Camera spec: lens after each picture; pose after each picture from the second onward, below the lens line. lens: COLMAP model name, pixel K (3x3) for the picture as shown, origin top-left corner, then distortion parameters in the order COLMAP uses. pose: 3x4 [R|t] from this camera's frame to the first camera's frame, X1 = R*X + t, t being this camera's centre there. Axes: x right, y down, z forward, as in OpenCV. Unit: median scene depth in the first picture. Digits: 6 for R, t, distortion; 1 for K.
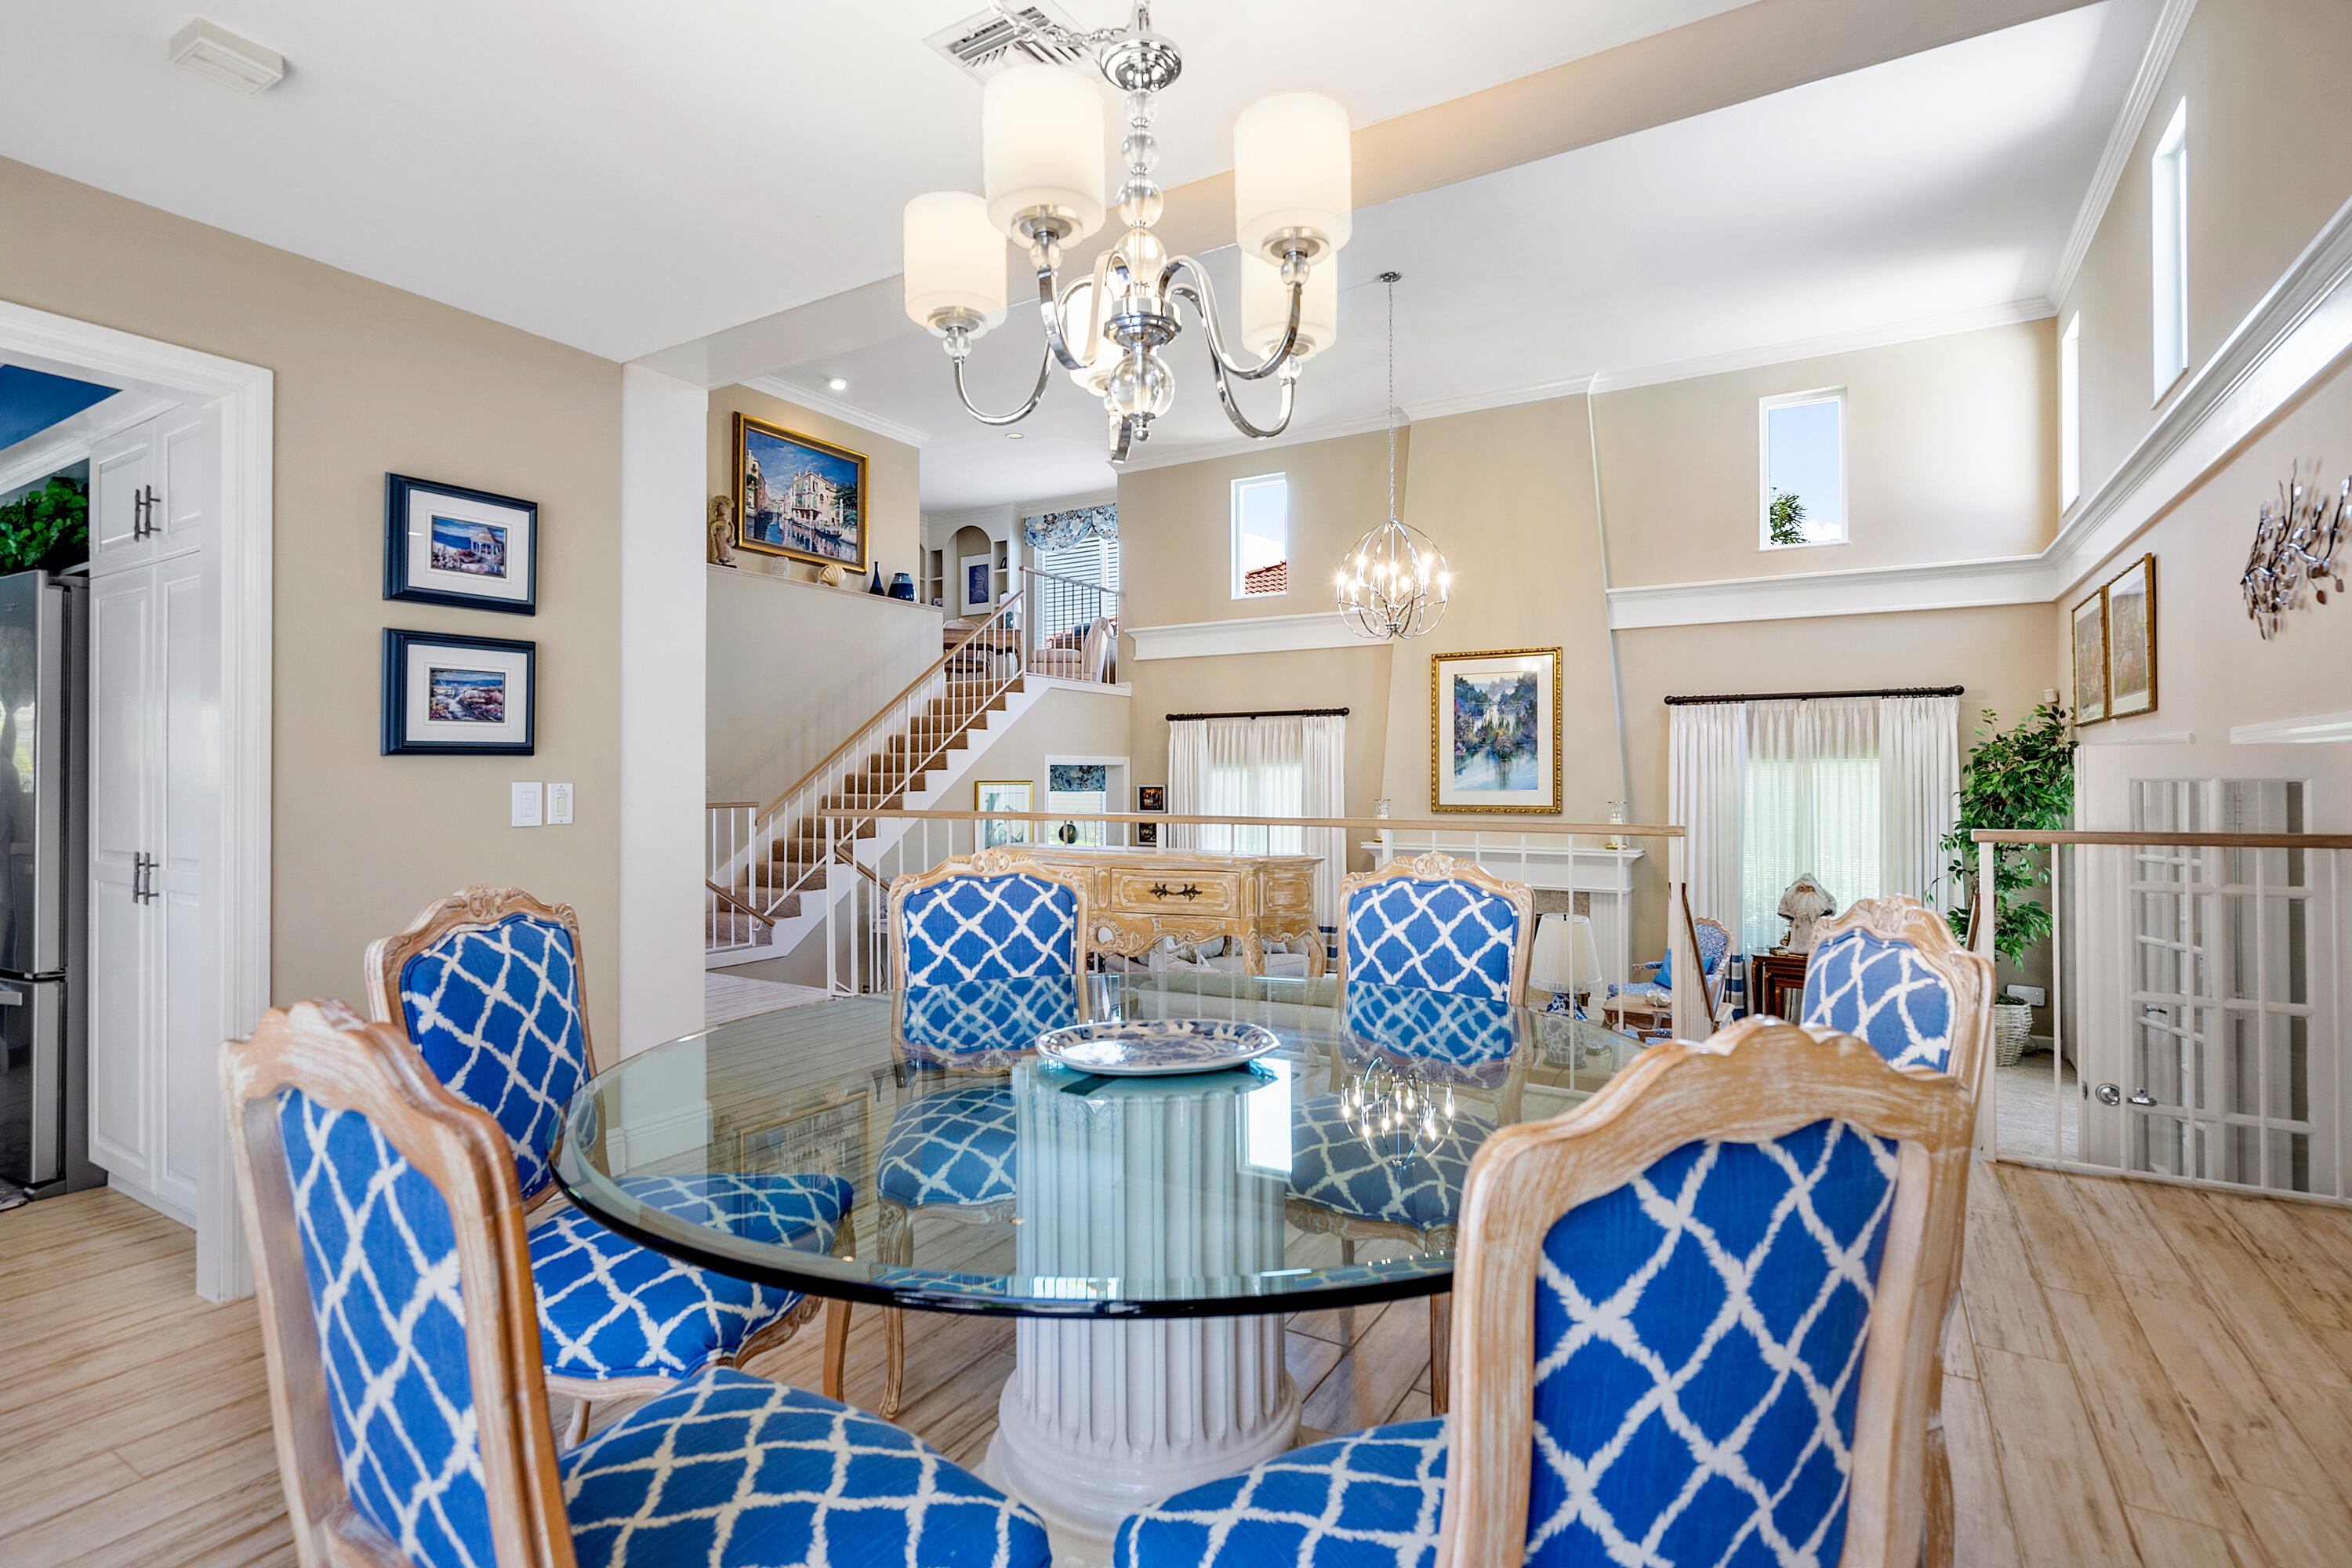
lens RADIAL K [[1114.7, 0, 1165.0], [0, 1114.7, 768.7], [0, 0, 1]] dist [0.000243, 0.000457]
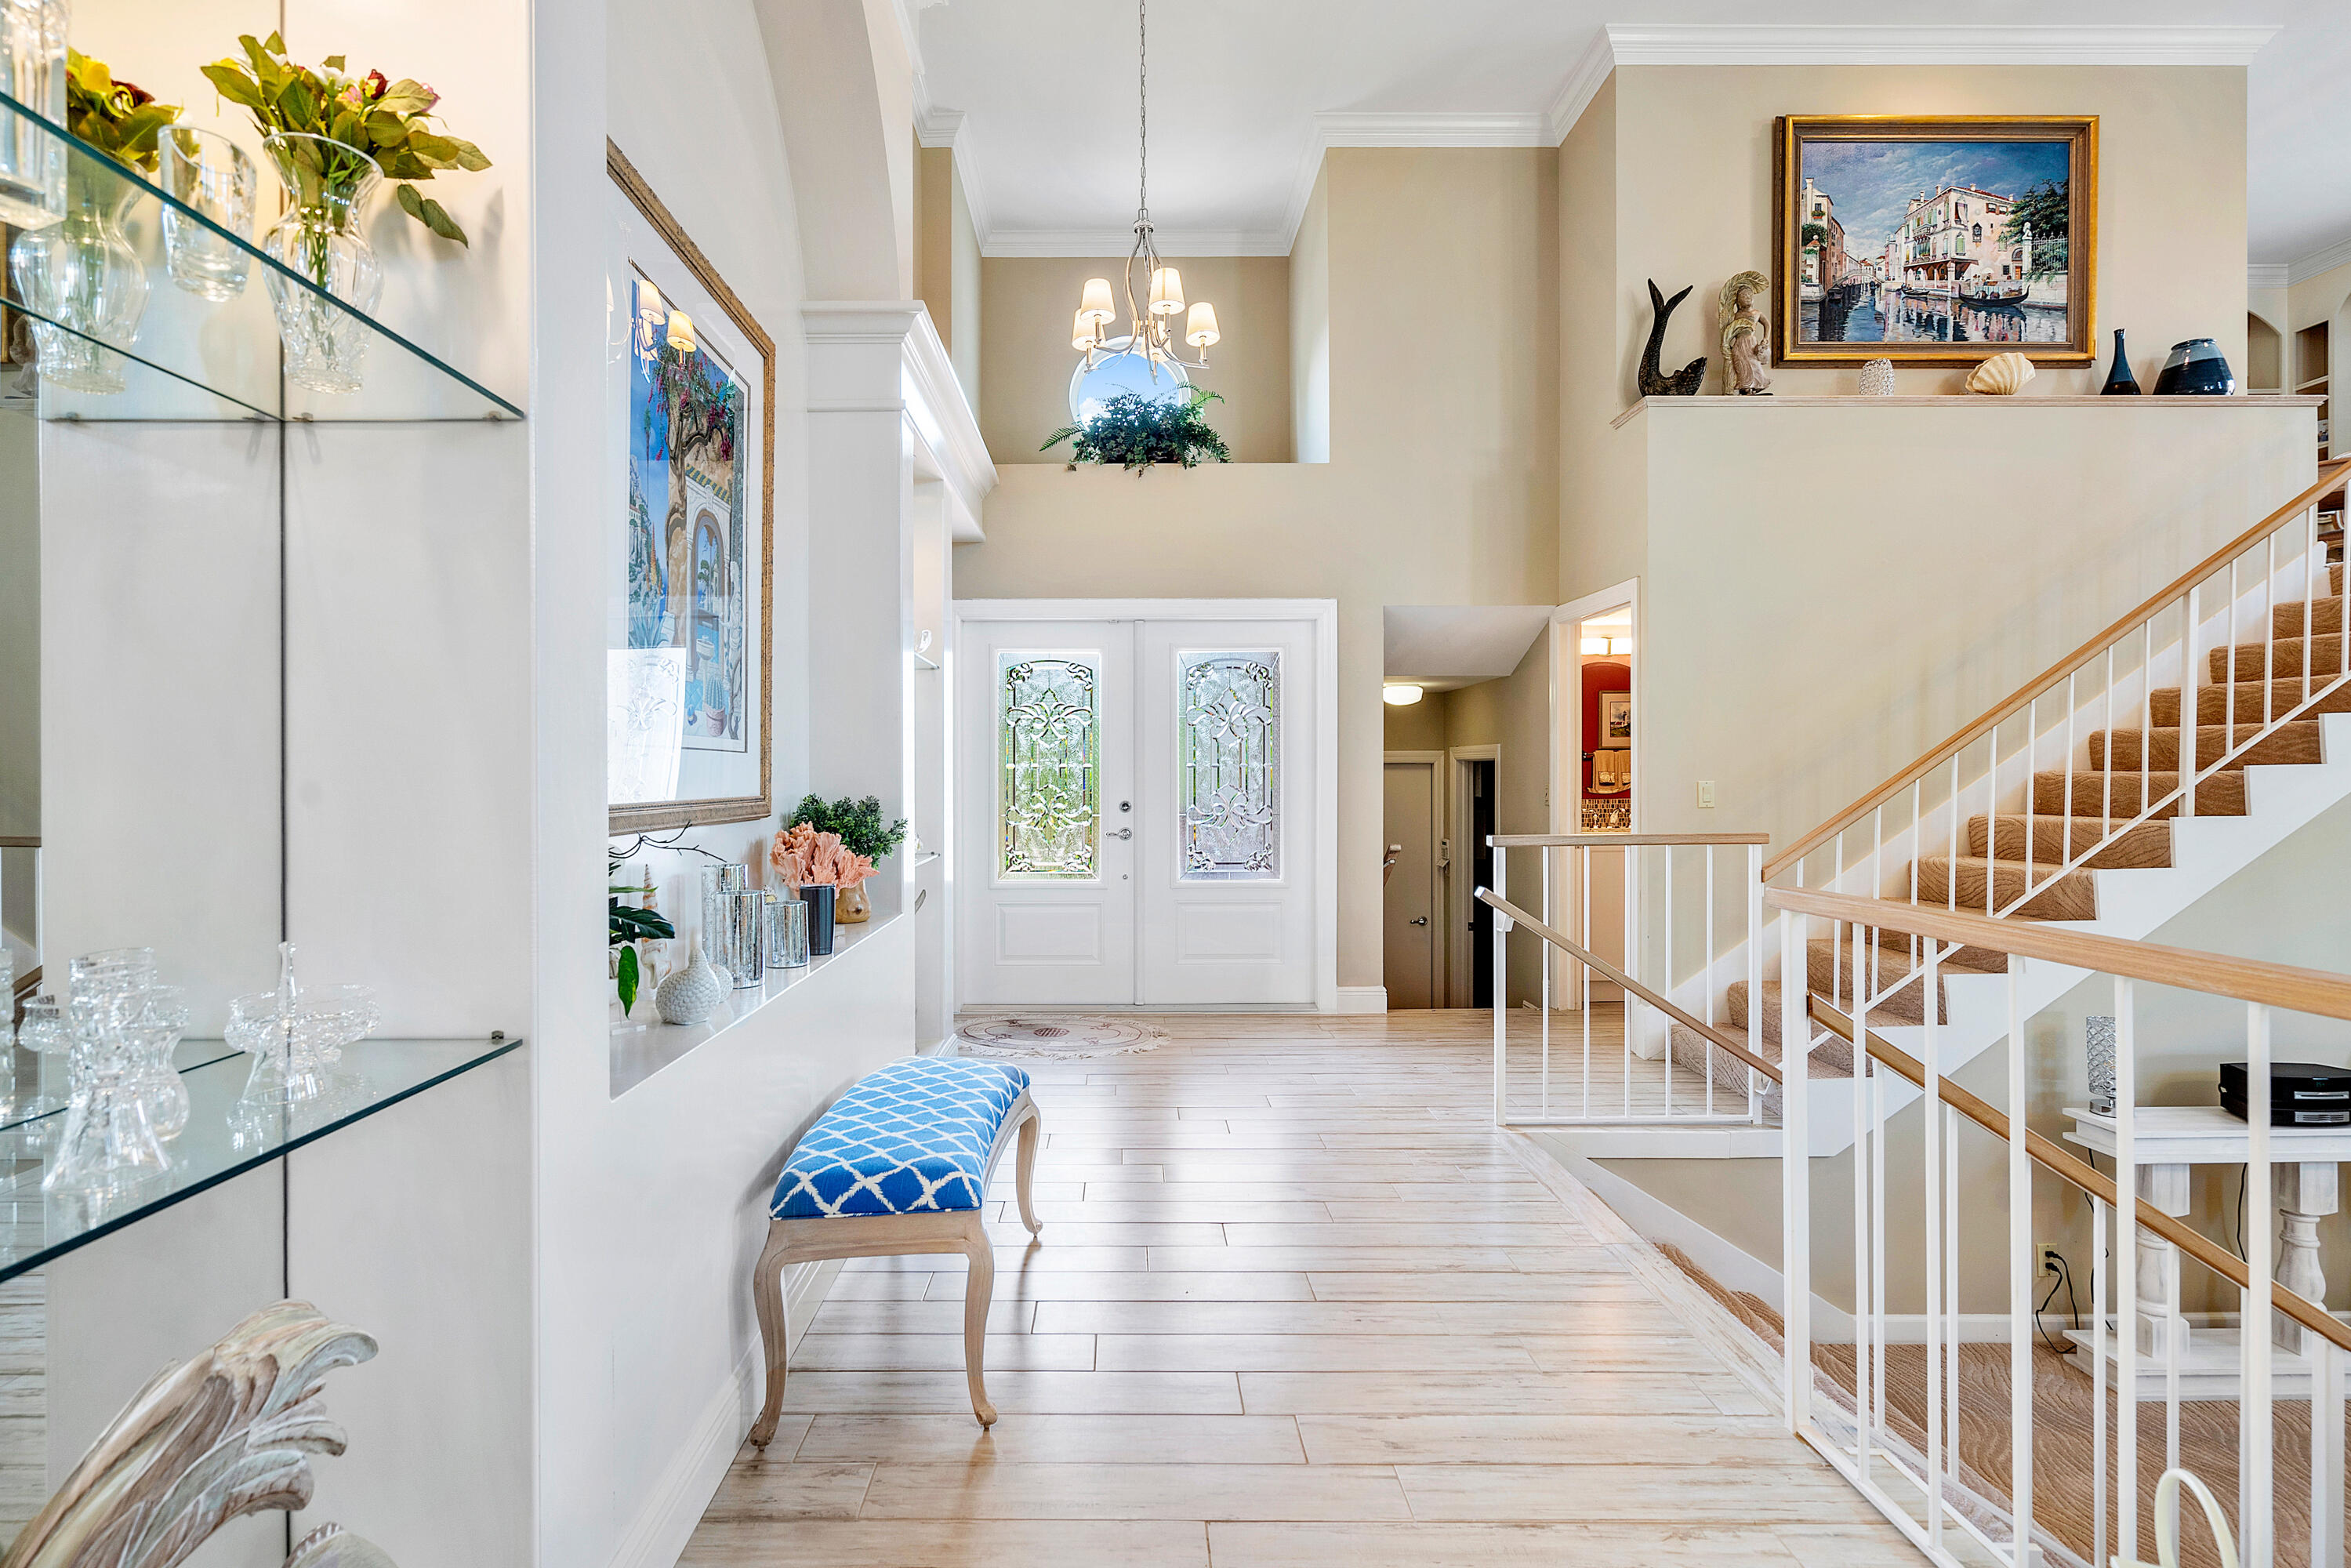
lens RADIAL K [[1142.7, 0, 1134.2], [0, 1142.7, 777.9], [0, 0, 1]] dist [0.000389, 0.000155]
pose [[0.523807, 0.002274, -0.851834, -0.065920], [0.009589, 0.999917, 0.008566, -0.001673], [0.851783, -0.012655, 0.523742, 0.405054]]
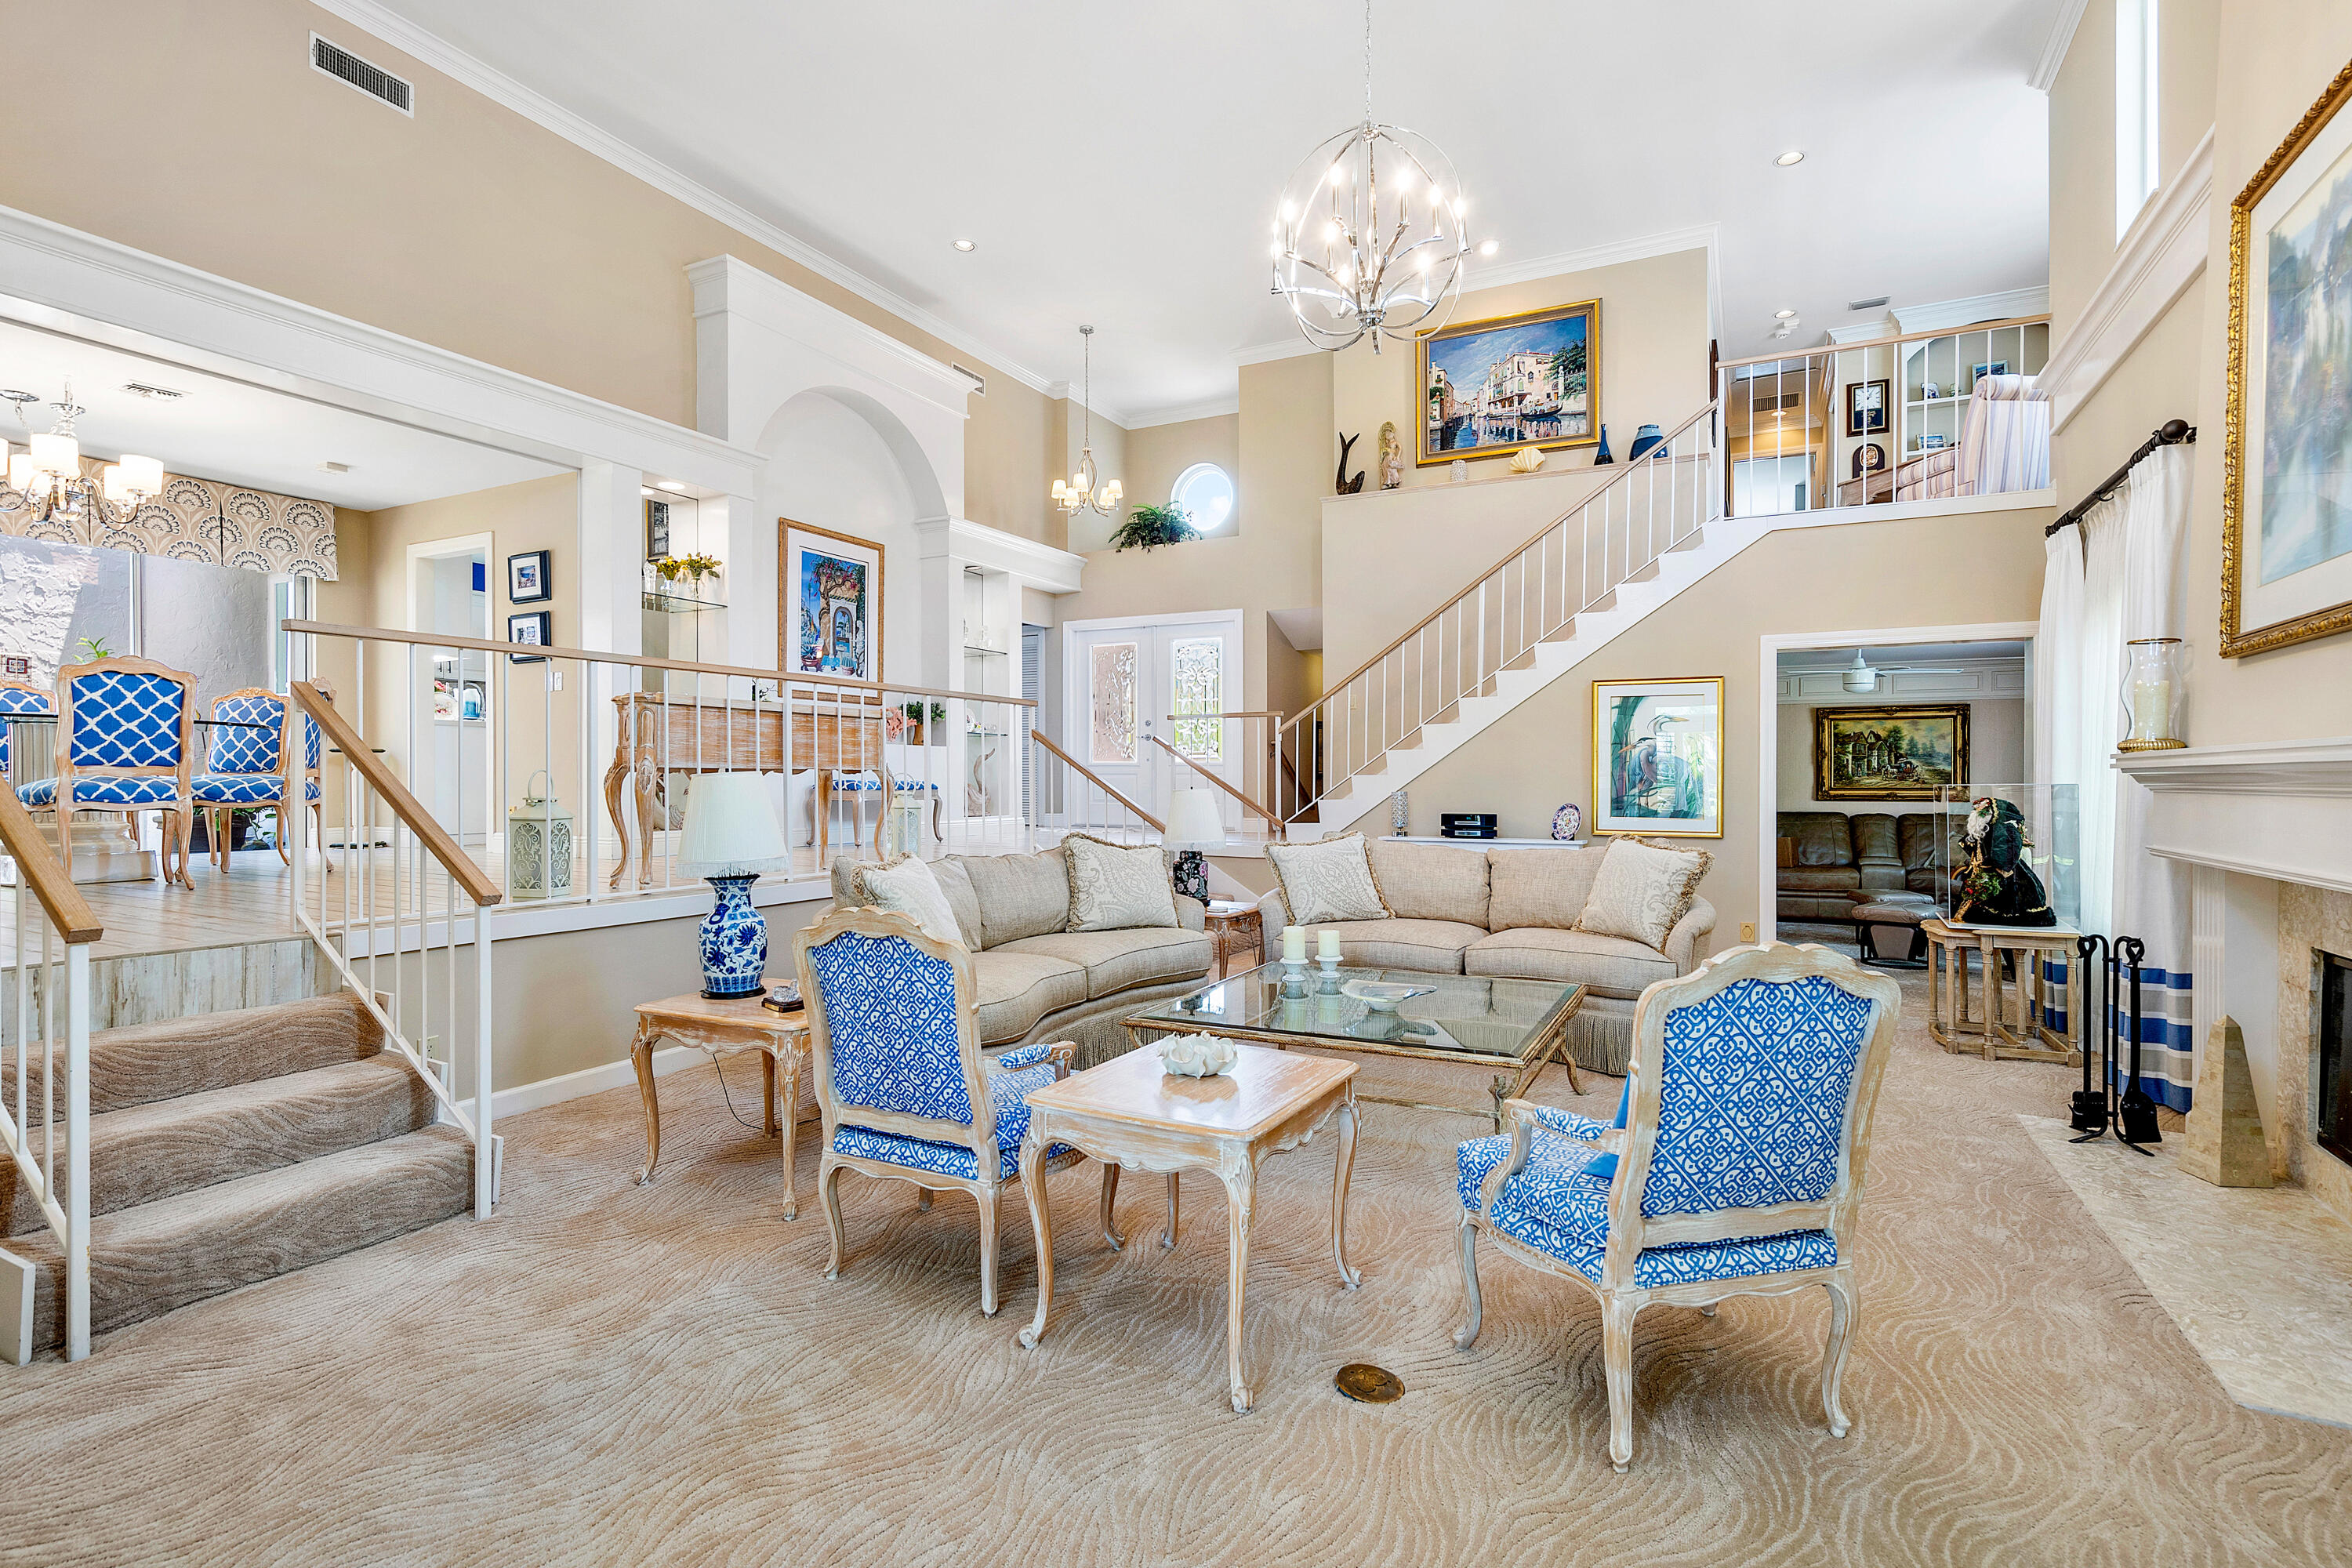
lens RADIAL K [[1139.1, 0, 1176.0], [0, 1139.1, 784.0], [0, 0, 1]] dist [-0.001213, -0.000077]
pose [[0.064194, 0.006331, -0.997917, 0.588490], [0.004557, 0.999968, 0.006637, 0.074231], [0.997927, -0.004973, 0.064163, 0.676147]]
